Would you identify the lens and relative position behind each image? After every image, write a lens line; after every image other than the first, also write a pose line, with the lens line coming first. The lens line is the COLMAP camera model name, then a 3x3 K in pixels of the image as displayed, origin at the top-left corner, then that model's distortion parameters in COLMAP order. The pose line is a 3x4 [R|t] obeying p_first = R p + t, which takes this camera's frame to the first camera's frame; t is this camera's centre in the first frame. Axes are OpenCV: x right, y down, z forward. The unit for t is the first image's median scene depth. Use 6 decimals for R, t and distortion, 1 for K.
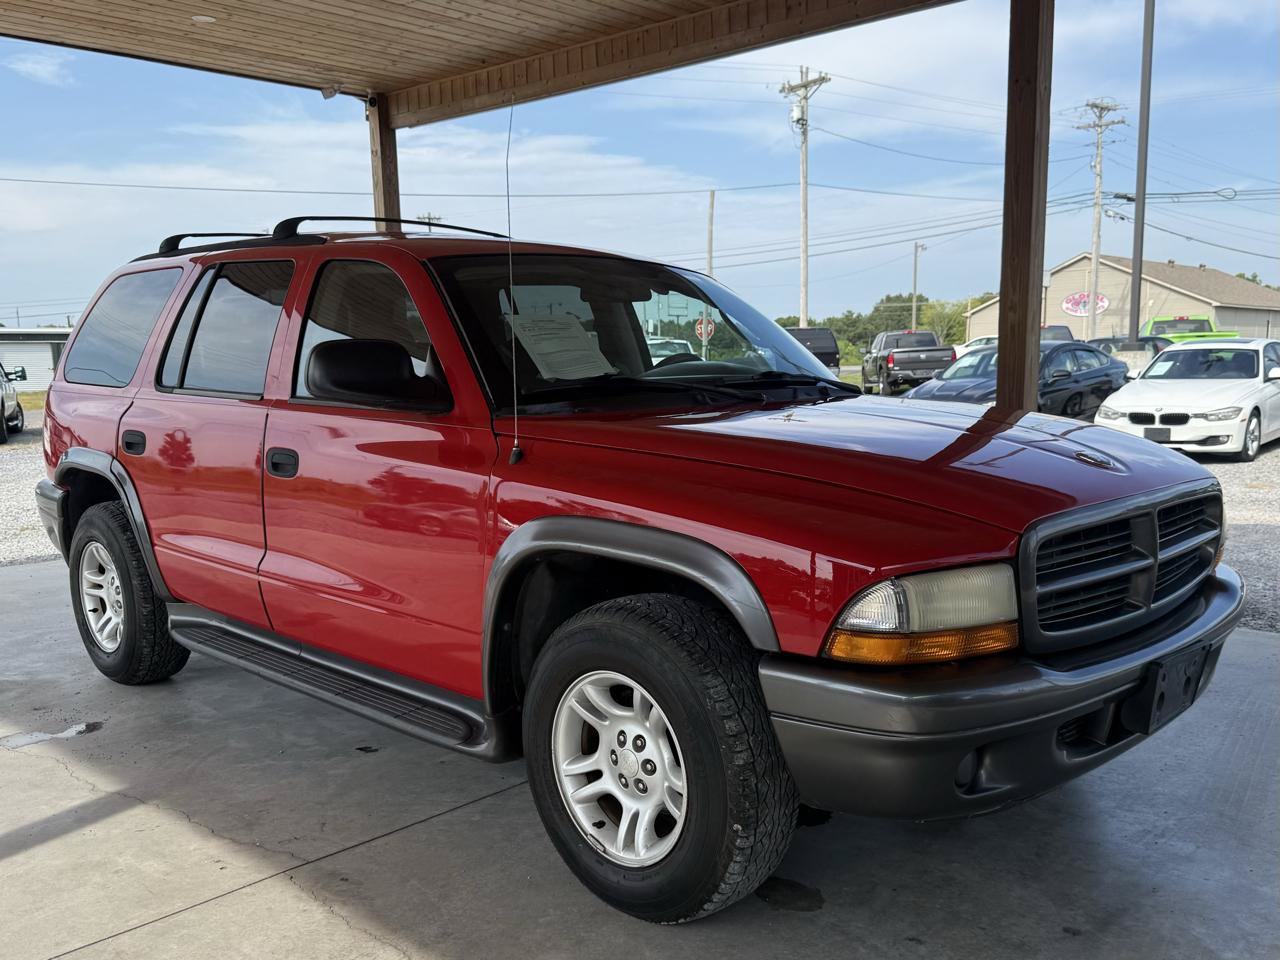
lens RADIAL K [[1138.7, 0, 696.5], [0, 1138.7, 522.0], [0, 0, 1]] dist [0.135982, -0.248741]
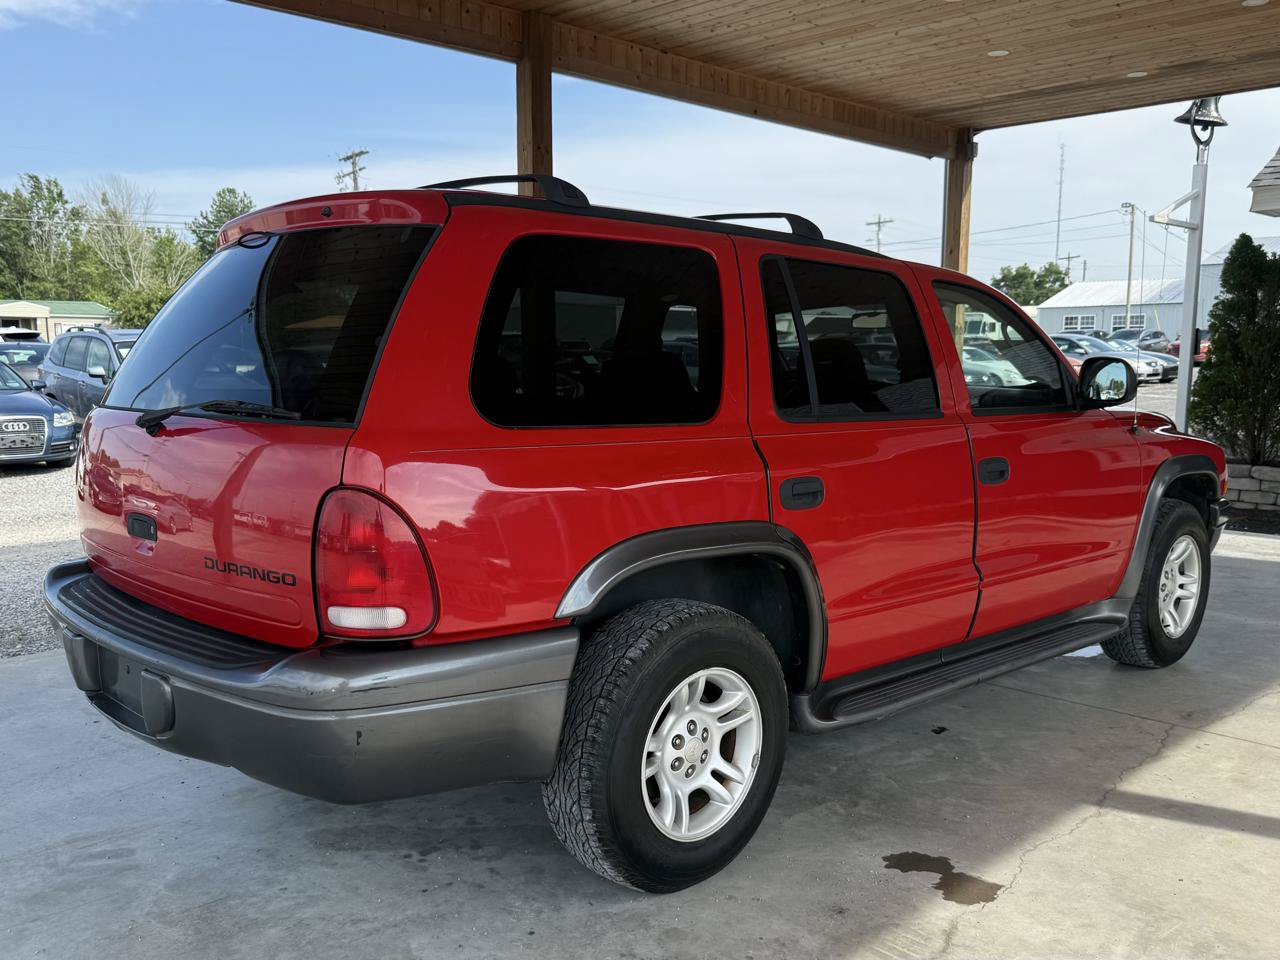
lens RADIAL K [[1121.5, 0, 649.5], [0, 1121.5, 550.4], [0, 0, 1]] dist [0.144307, -0.252409]
pose [[0.052361, -0.155297, 0.986479, -1.642234], [0.144330, 0.978640, 0.146402, -0.206900], [-0.988143, 0.134712, 0.073657, 1.435768]]
